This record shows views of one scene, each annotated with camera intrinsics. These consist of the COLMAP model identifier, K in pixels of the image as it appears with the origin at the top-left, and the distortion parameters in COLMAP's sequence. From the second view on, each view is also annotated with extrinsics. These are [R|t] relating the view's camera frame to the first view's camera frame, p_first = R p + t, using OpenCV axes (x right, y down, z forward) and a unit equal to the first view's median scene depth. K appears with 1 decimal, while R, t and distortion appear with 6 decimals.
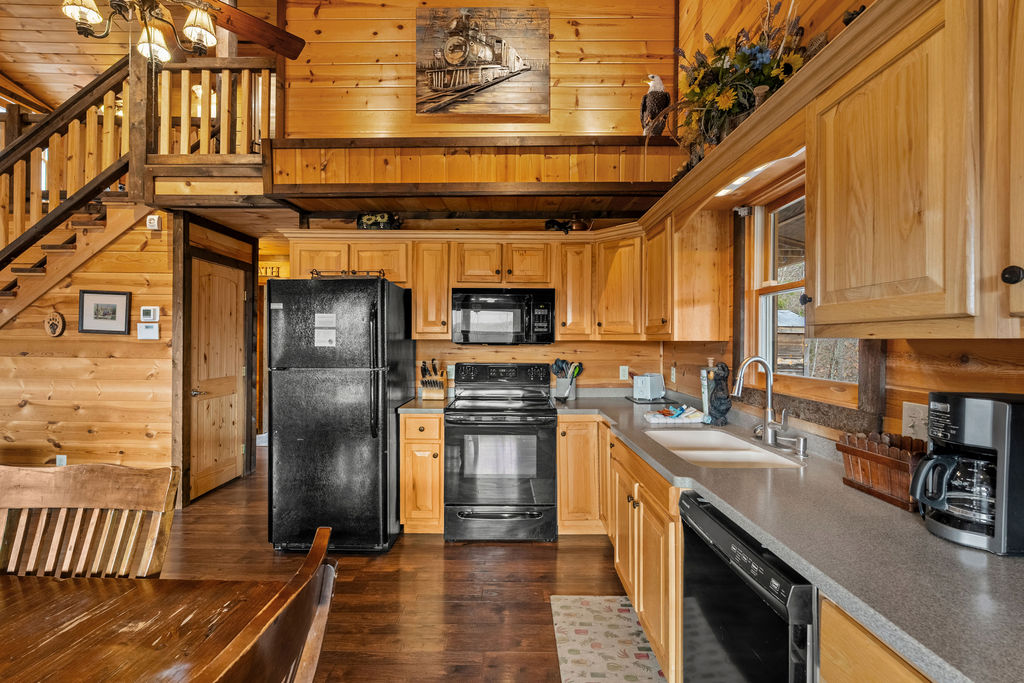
lens RADIAL K [[449.2, 0, 511.5], [0, 449.2, 344.1], [0, 0, 1]] dist [-0.004202, -0.000115]
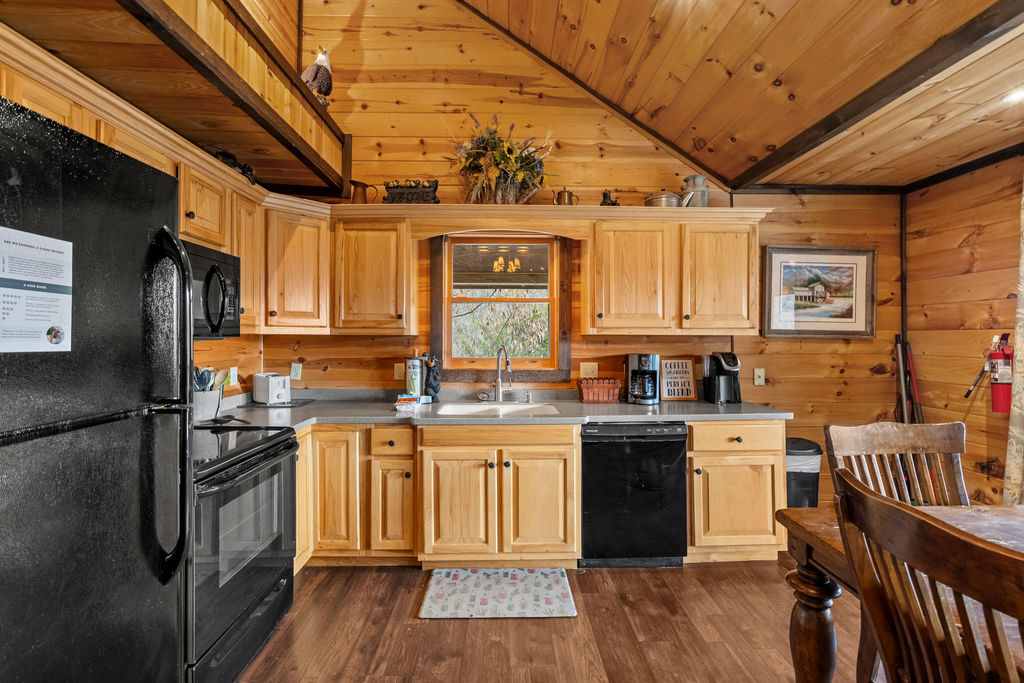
lens RADIAL K [[449.2, 0, 508.1], [0, 449.2, 336.1], [0, 0, 1]] dist [-0.004202, -0.000115]
pose [[-0.015408, -0.000132, 0.999881, -0.568235], [0.005204, 0.999986, 0.000212, -0.002777], [-0.999868, 0.005207, -0.015407, 0.578666]]
